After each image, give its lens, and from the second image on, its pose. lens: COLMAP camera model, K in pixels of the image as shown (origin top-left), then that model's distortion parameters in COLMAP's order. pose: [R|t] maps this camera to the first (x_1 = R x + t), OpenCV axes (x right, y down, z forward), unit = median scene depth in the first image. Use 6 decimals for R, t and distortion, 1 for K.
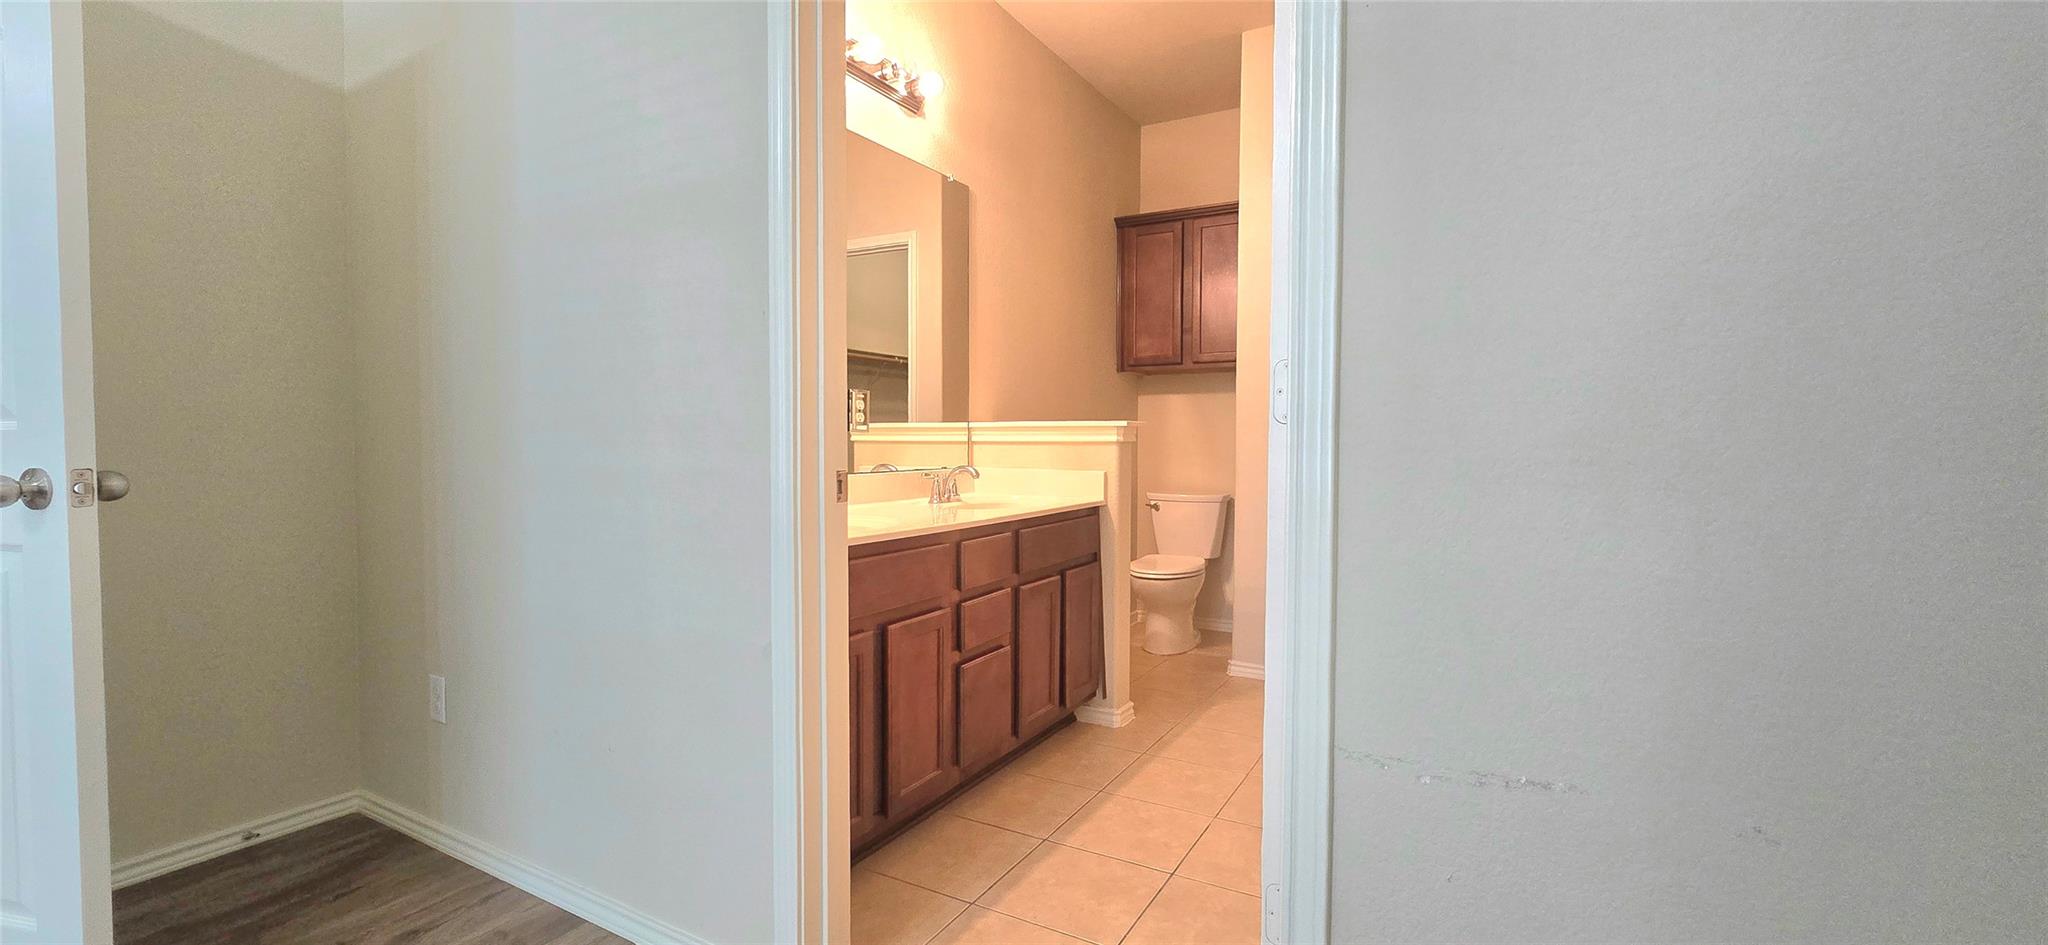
lens RADIAL K [[835.4, 0, 1027.2], [0, 835.4, 467.3], [0, 0, 1]] dist [-0.003394, 0.000038]
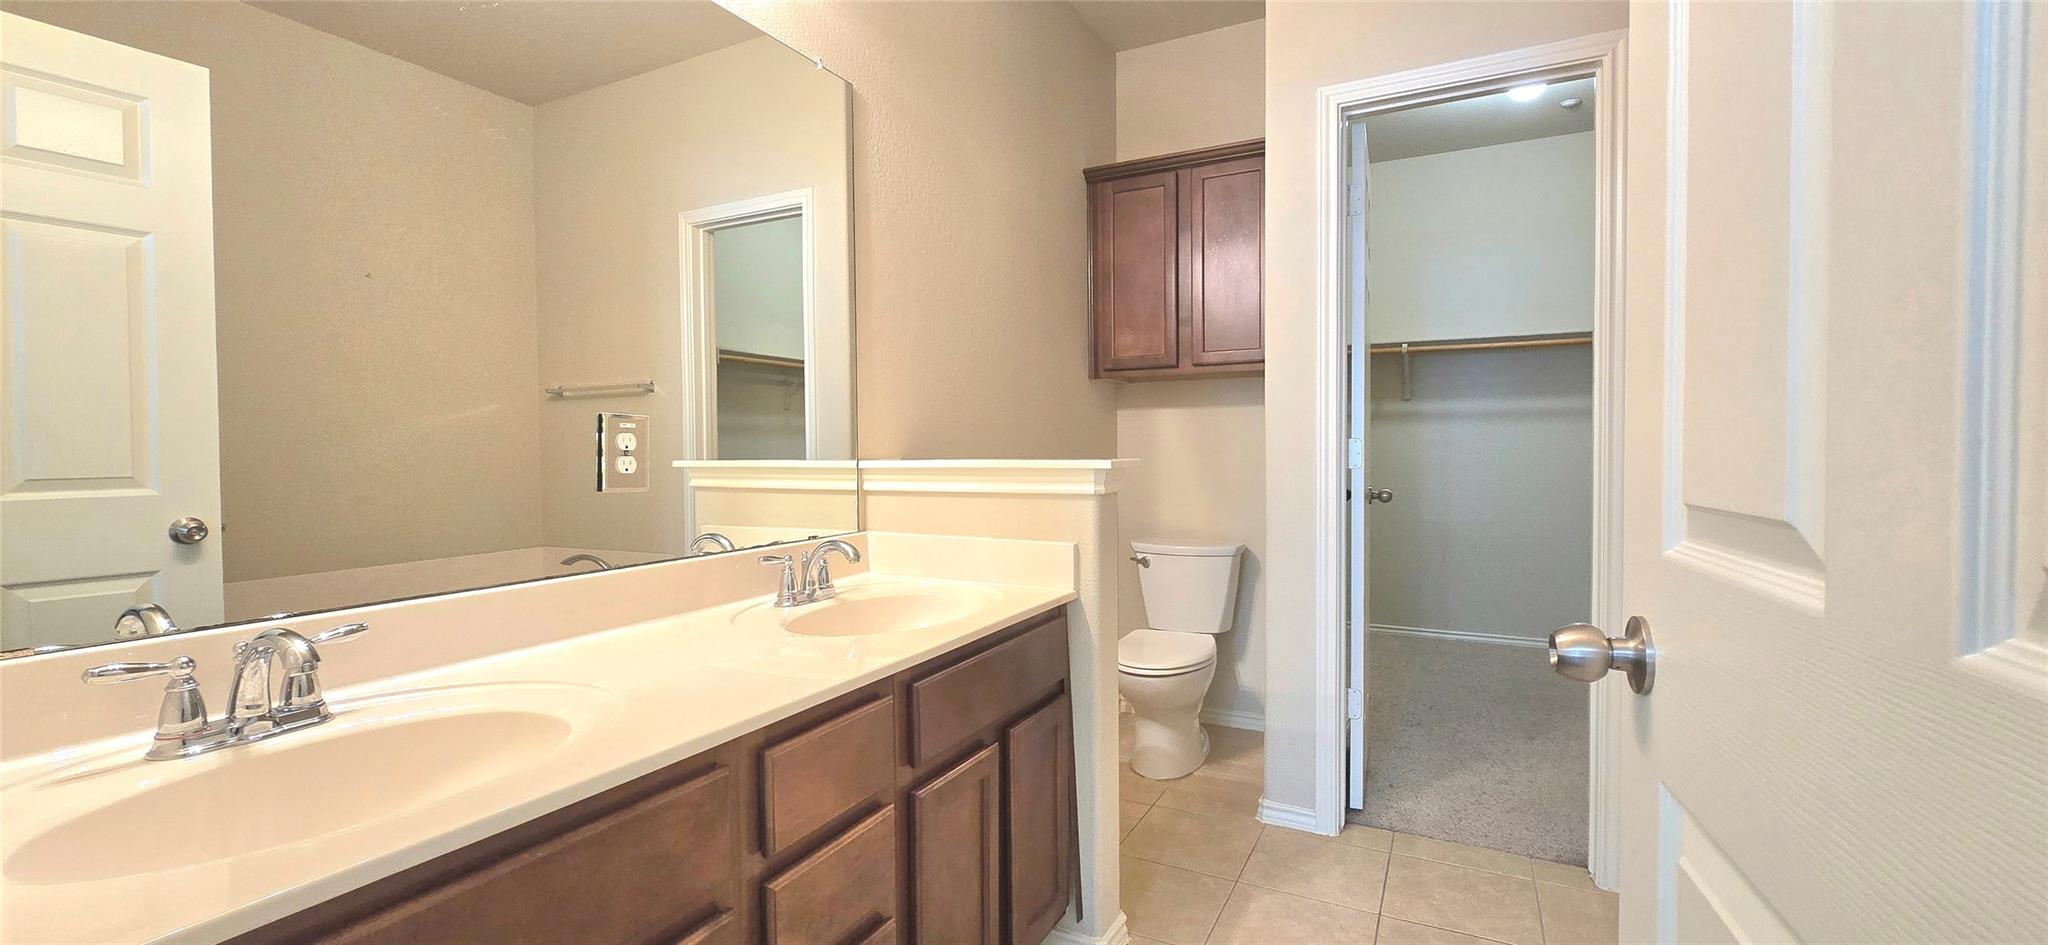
lens RADIAL K [[835.4, 0, 1027.2], [0, 835.4, 467.3], [0, 0, 1]] dist [-0.003394, 0.000038]
pose [[0.999211, -0.011948, 0.037885, 0.026725], [0.012318, 0.999879, -0.009549, -0.033039], [-0.037766, 0.010008, 0.999236, 0.295635]]
